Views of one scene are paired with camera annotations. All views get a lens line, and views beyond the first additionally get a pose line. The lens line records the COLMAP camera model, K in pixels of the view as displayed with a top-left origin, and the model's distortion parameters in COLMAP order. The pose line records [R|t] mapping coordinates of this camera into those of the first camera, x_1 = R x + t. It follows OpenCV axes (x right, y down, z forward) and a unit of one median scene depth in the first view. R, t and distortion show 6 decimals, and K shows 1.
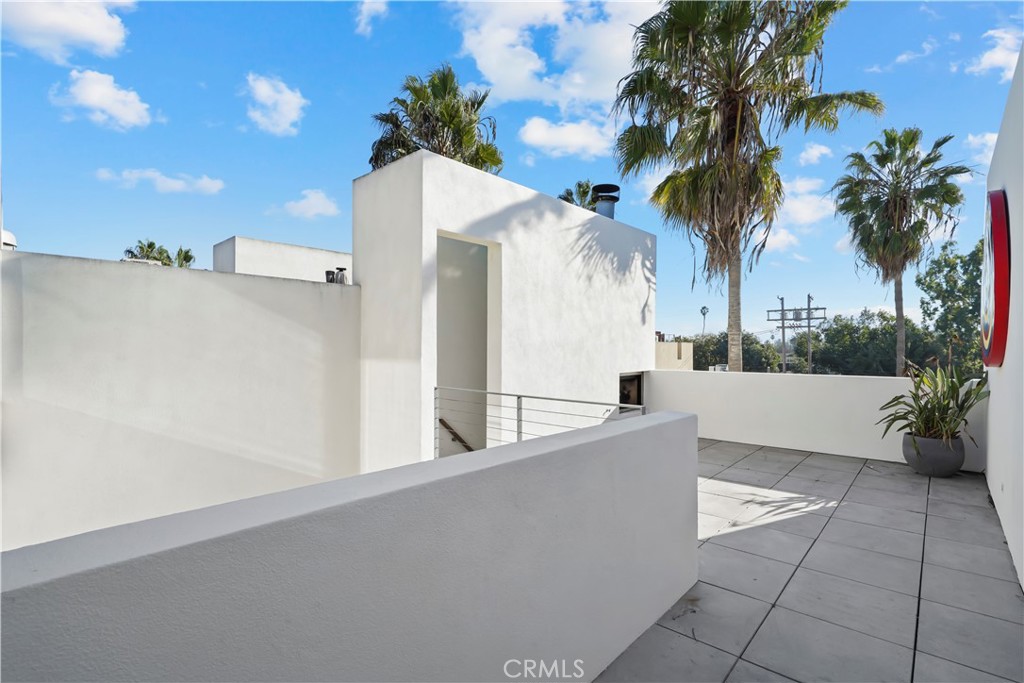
lens RADIAL K [[462.7, 0, 516.0], [0, 462.7, 349.3], [0, 0, 1]] dist [0.030288, 0.000372]
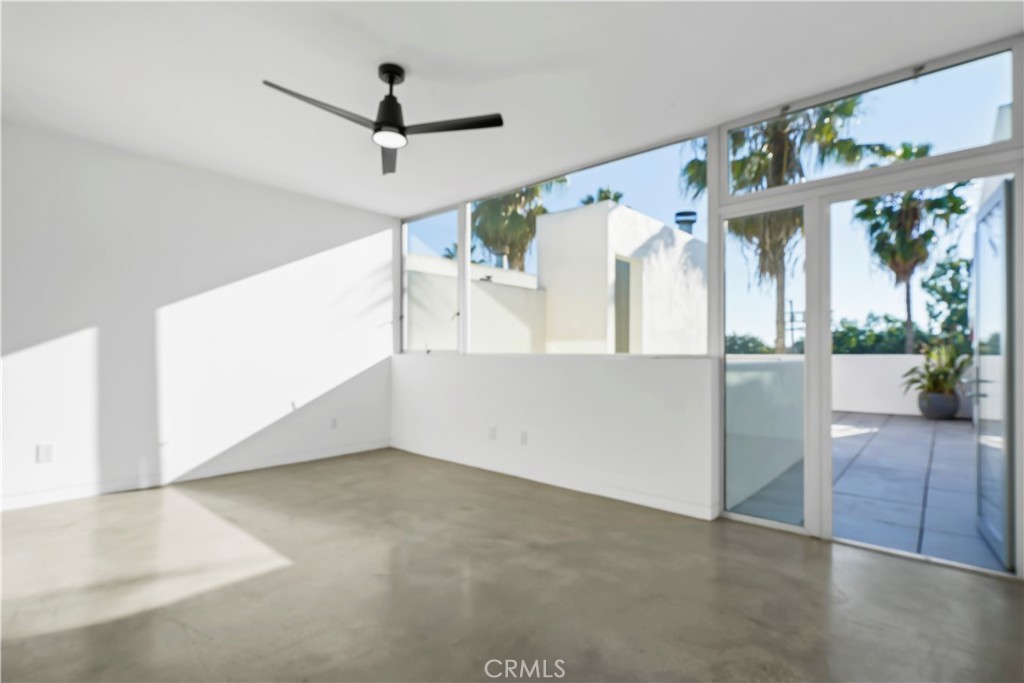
lens RADIAL K [[481.6, 0, 513.6], [0, 481.6, 353.4], [0, 0, 1]] dist [0.020125, -0.000181]
pose [[0.999975, -0.002305, 0.006730, -0.240345], [0.002315, 0.999996, -0.001384, 0.033100], [-0.006727, 0.001399, 0.999976, -0.272352]]
